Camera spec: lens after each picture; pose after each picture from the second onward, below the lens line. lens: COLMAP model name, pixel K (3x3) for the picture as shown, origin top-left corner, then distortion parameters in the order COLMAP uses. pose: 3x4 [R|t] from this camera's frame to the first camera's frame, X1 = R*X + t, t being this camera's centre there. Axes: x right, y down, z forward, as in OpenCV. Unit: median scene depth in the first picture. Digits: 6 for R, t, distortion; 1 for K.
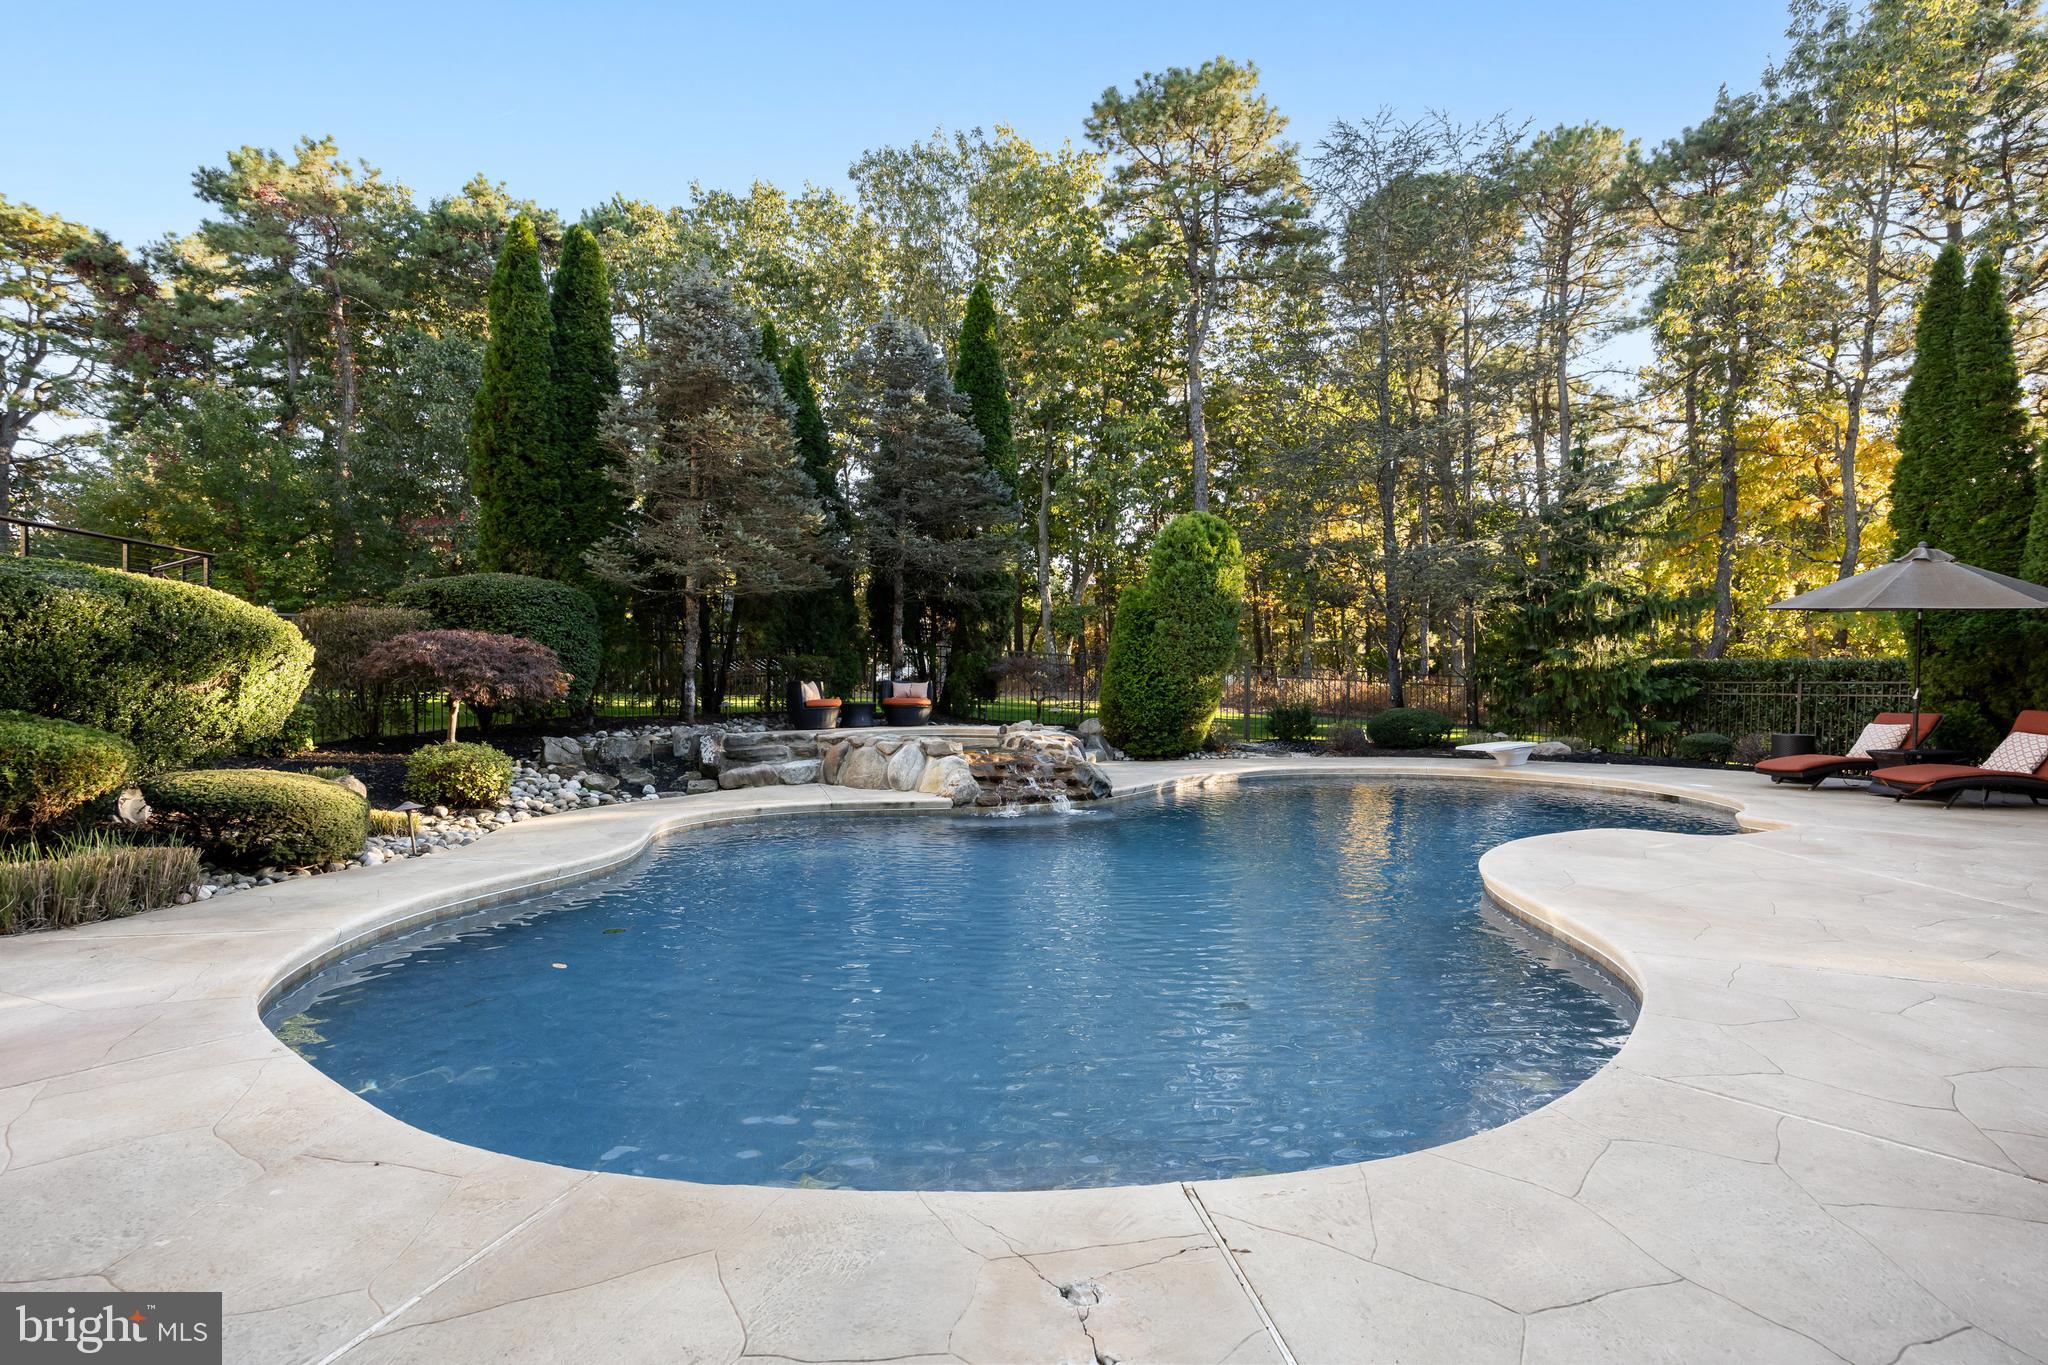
lens RADIAL K [[1059.5, 0, 1024.3], [0, 1059.5, 679.5], [0, 0, 1]] dist [0.016032, -0.001199]
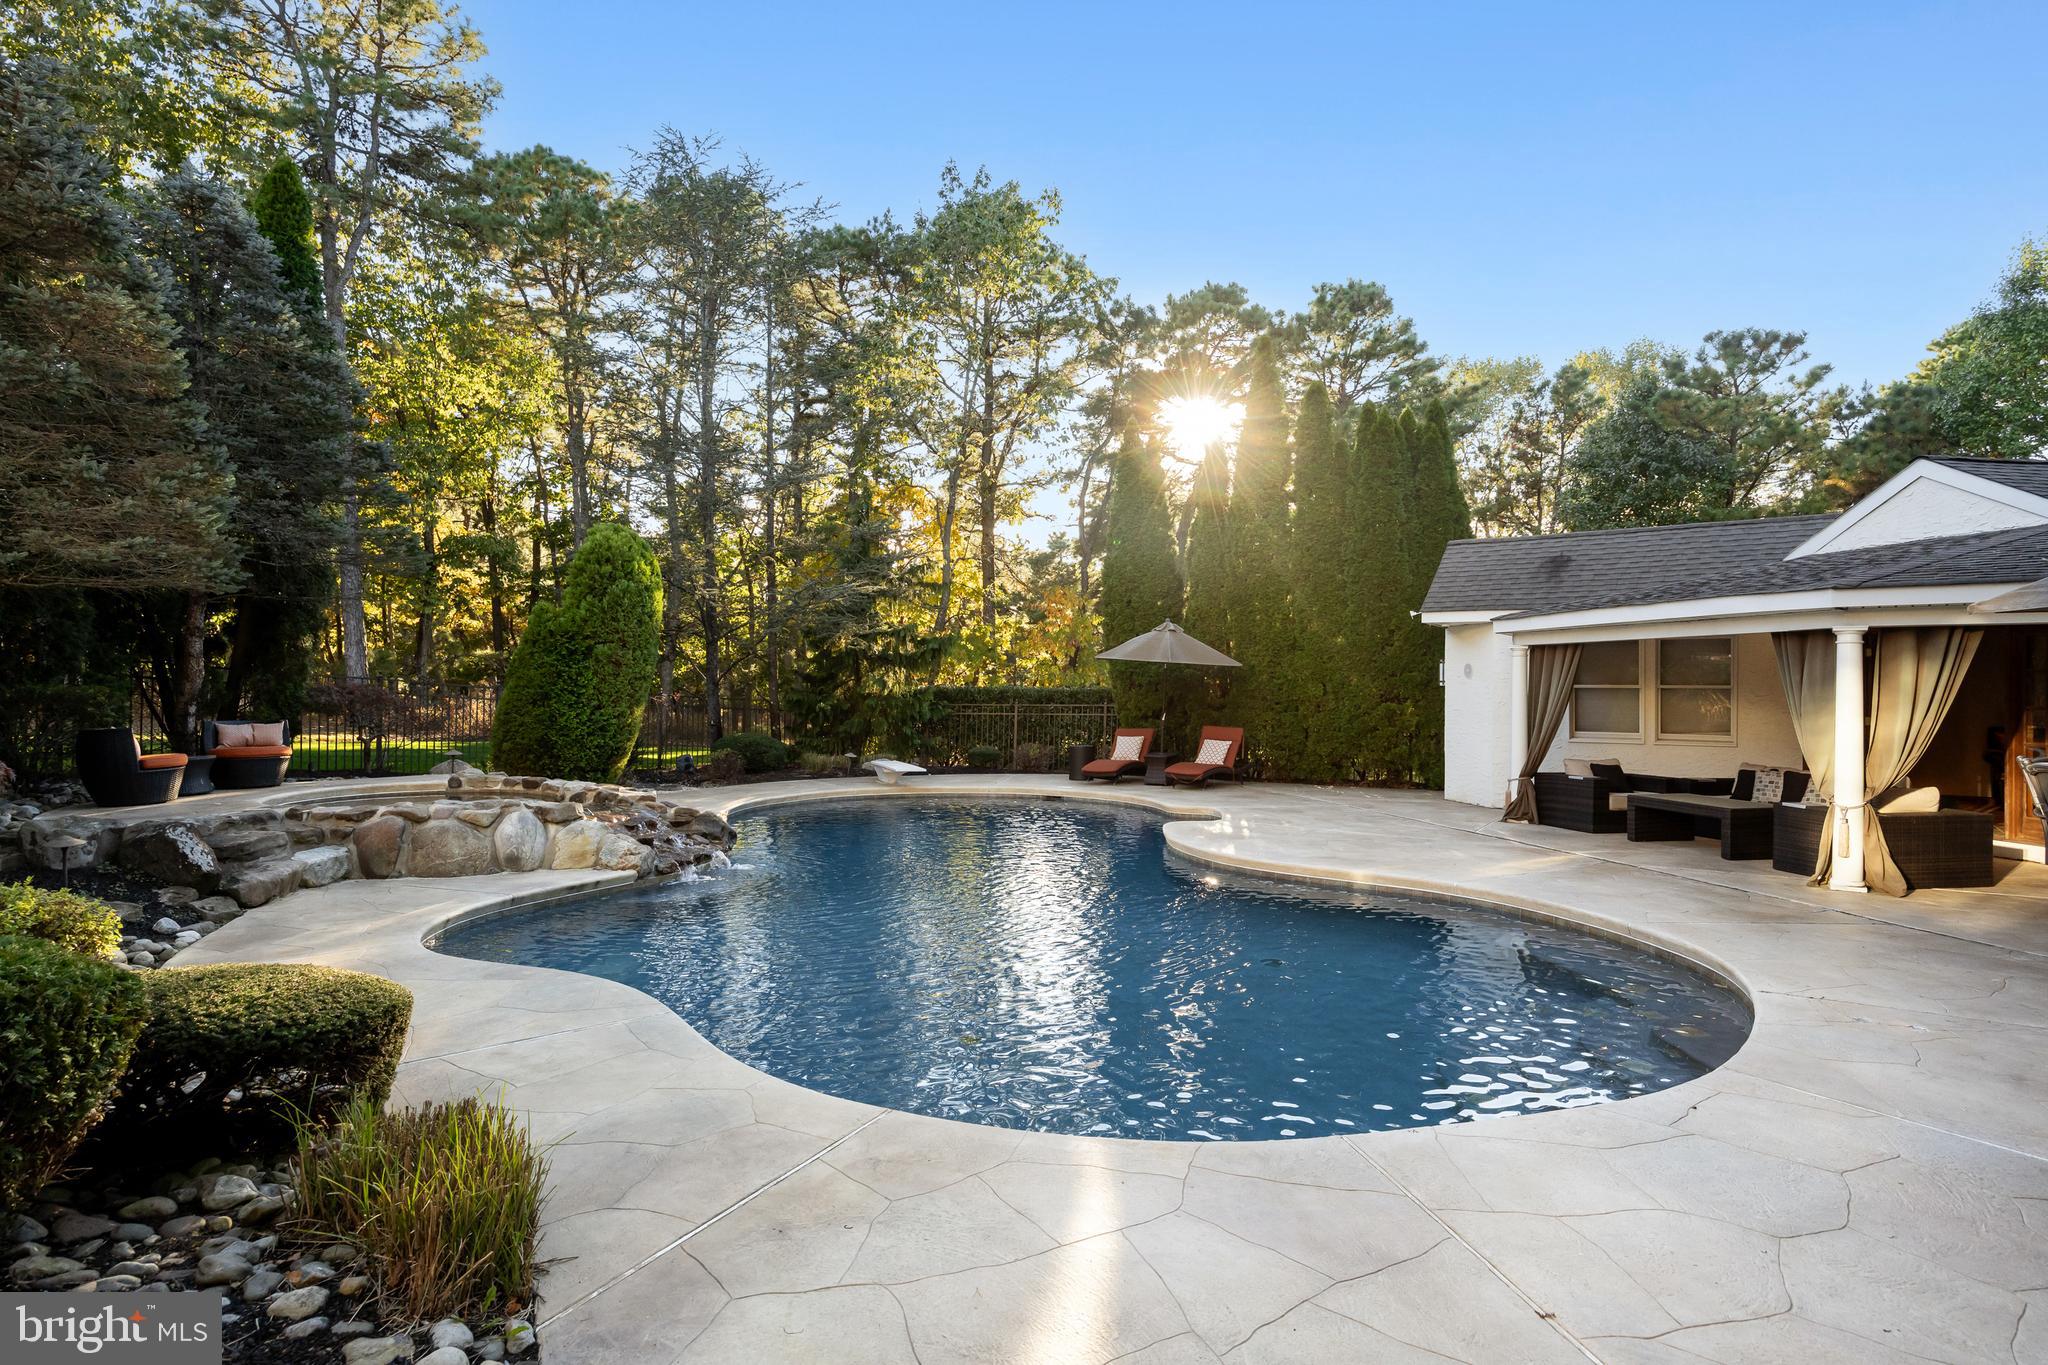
lens RADIAL K [[1182.8, 0, 1022.5], [0, 1182.8, 683.4], [0, 0, 1]] dist [0.008088, 0.000017]
pose [[0.547295, -0.001536, 0.836939, -0.512549], [-0.002731, 0.999990, 0.003621, -0.029743], [-0.836936, -0.004267, 0.547285, 0.171895]]
